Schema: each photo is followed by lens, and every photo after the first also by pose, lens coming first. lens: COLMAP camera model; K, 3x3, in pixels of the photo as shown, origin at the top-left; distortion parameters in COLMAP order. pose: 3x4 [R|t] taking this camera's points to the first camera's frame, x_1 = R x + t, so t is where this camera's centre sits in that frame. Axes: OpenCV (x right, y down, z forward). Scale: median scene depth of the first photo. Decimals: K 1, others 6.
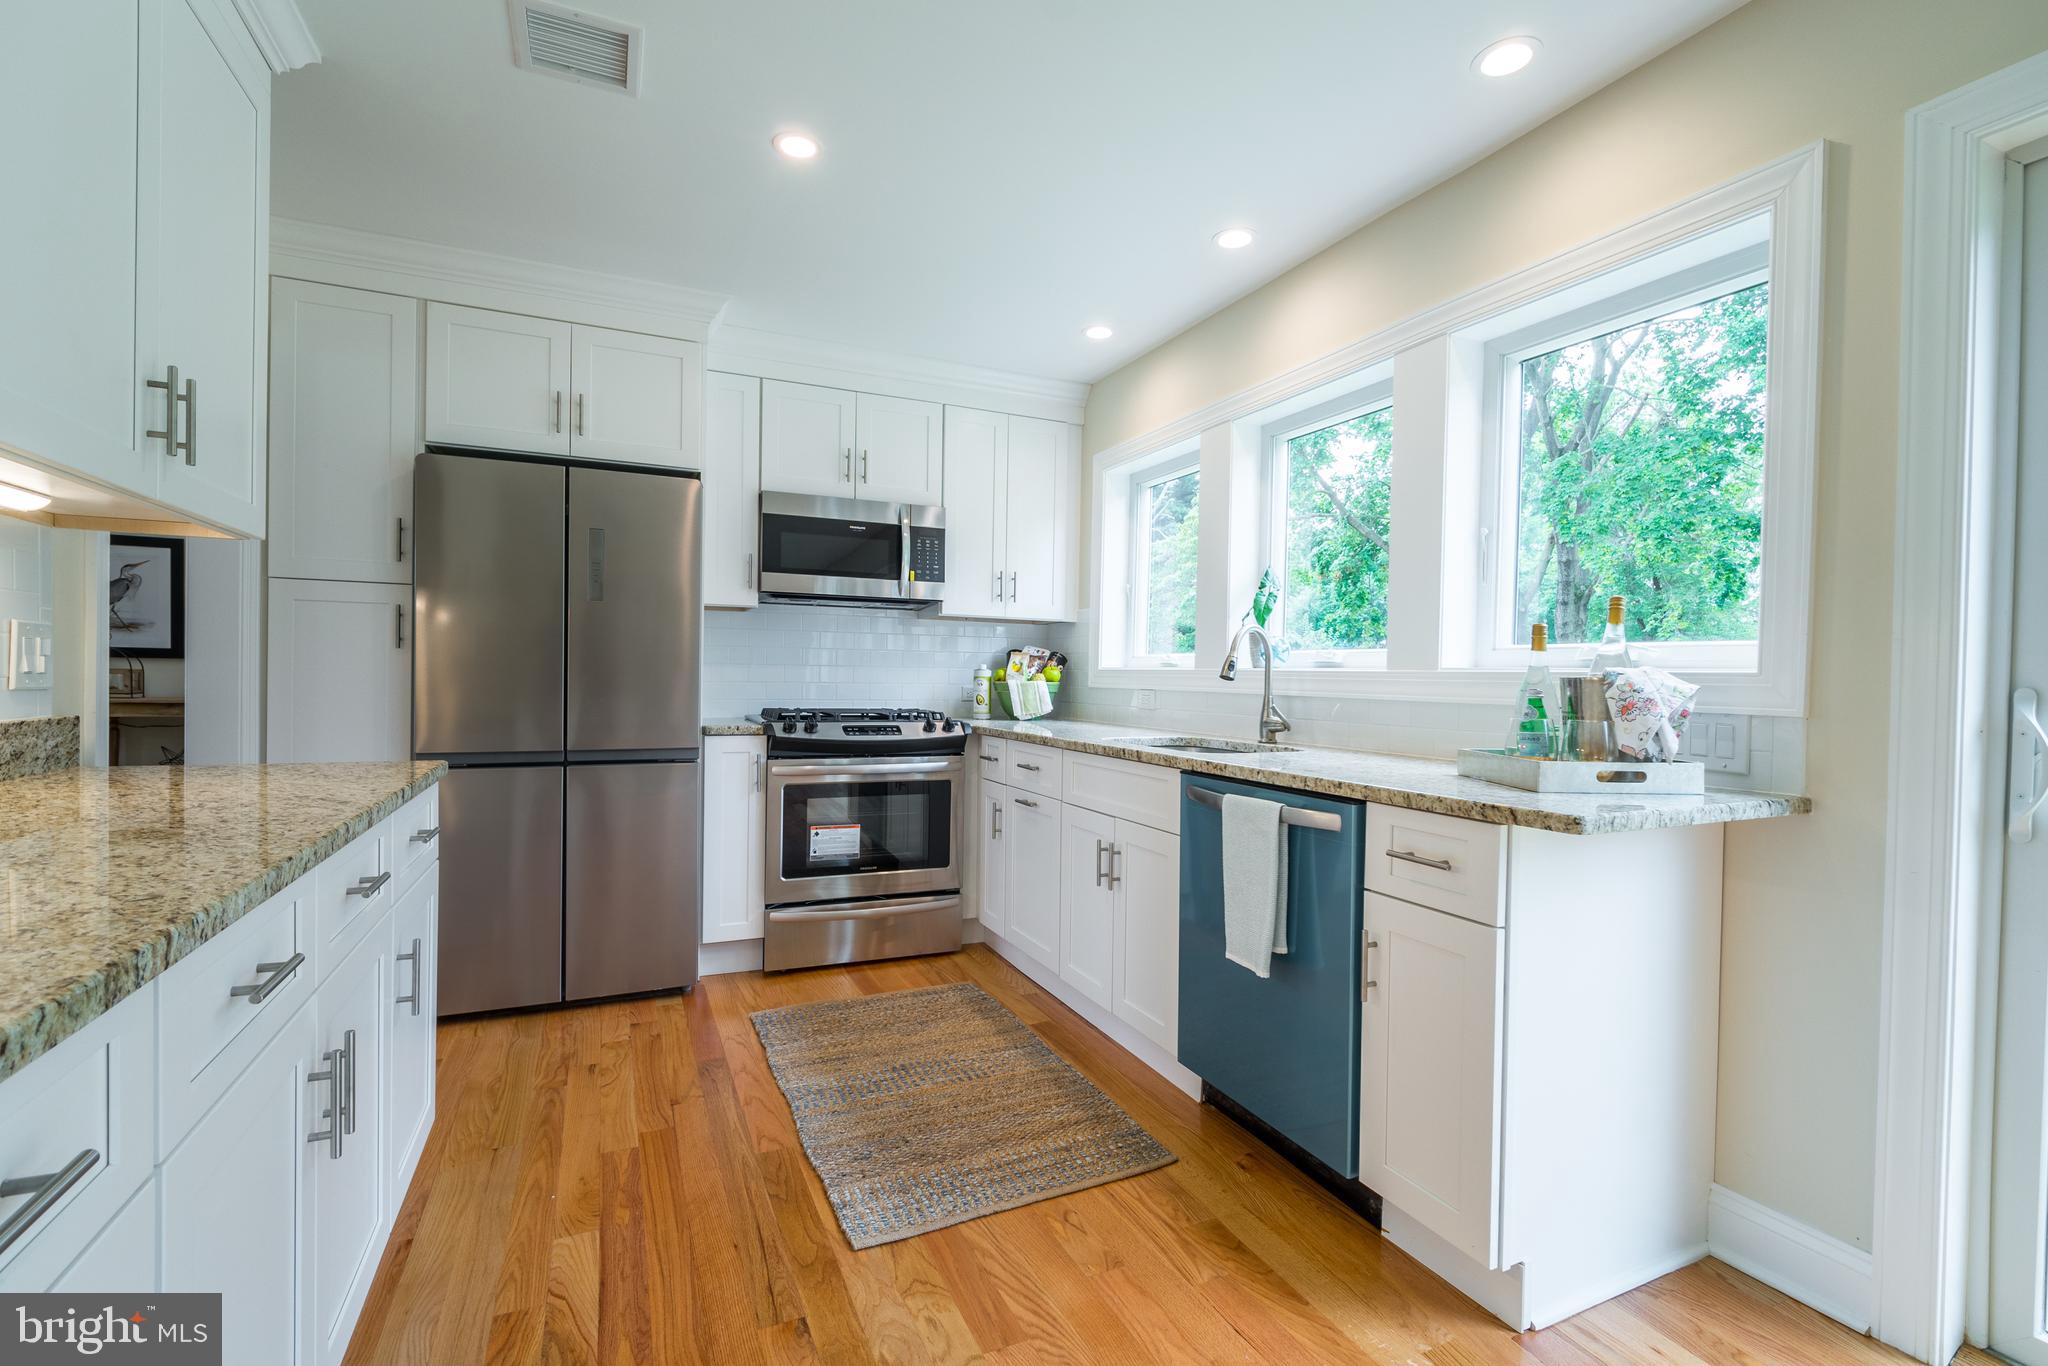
lens RADIAL K [[899.4, 0, 1025.1], [0, 899.4, 672.5], [0, 0, 1]] dist [-0.001718, -0.000306]
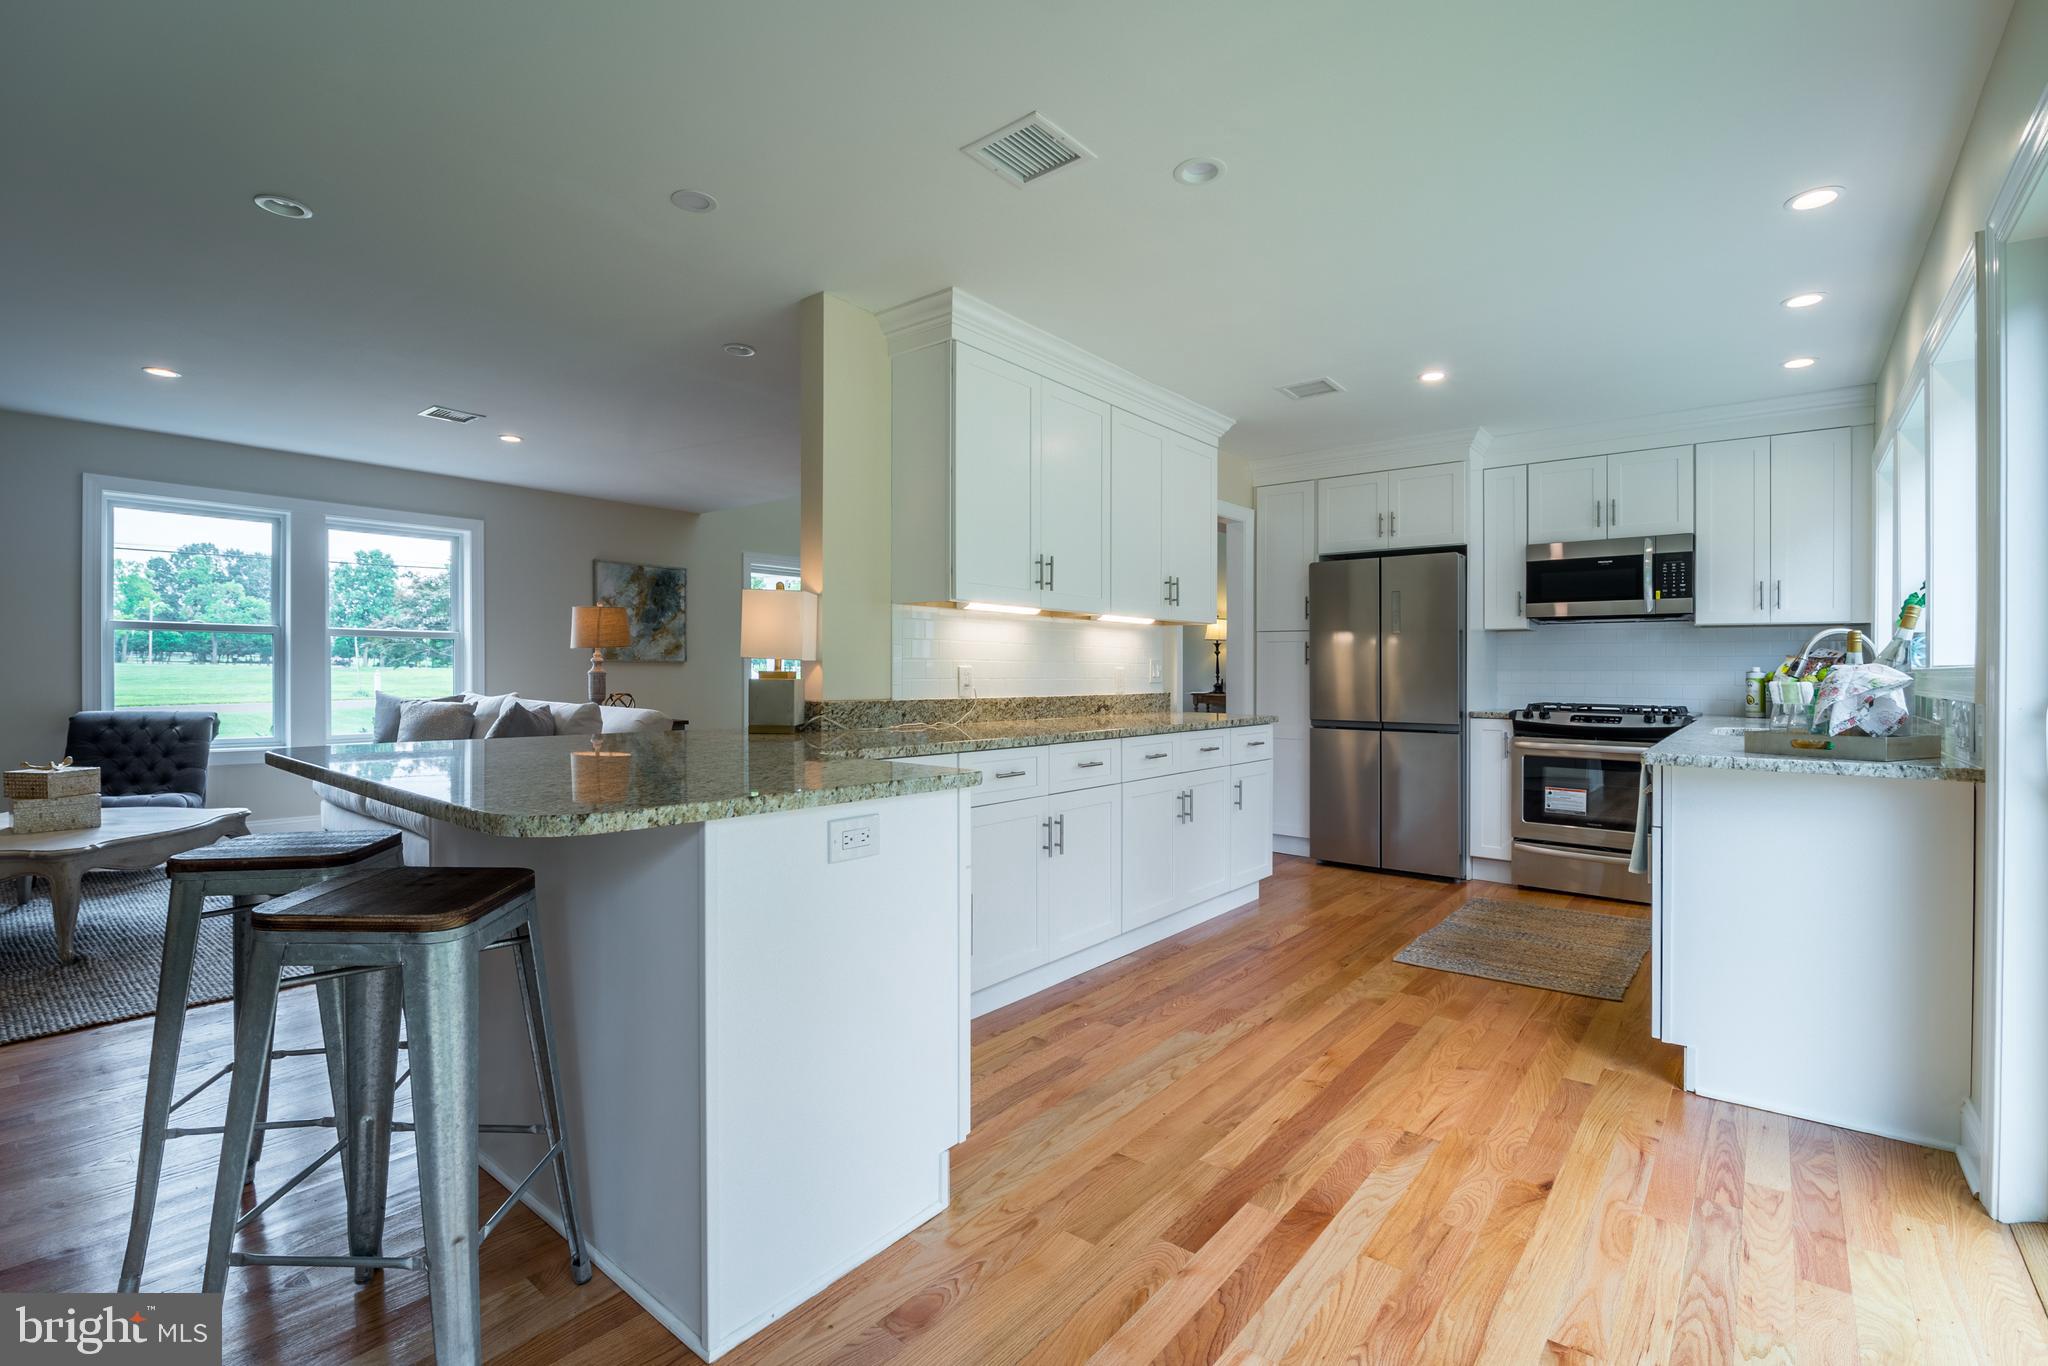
lens RADIAL K [[899.4, 0, 1025.1], [0, 899.4, 672.5], [0, 0, 1]] dist [-0.001718, -0.000306]
pose [[0.432654, -0.013491, -0.901459, 0.665004], [0.002999, 0.999904, -0.013525, 0.011774], [0.901555, 0.003148, 0.432653, -0.321047]]
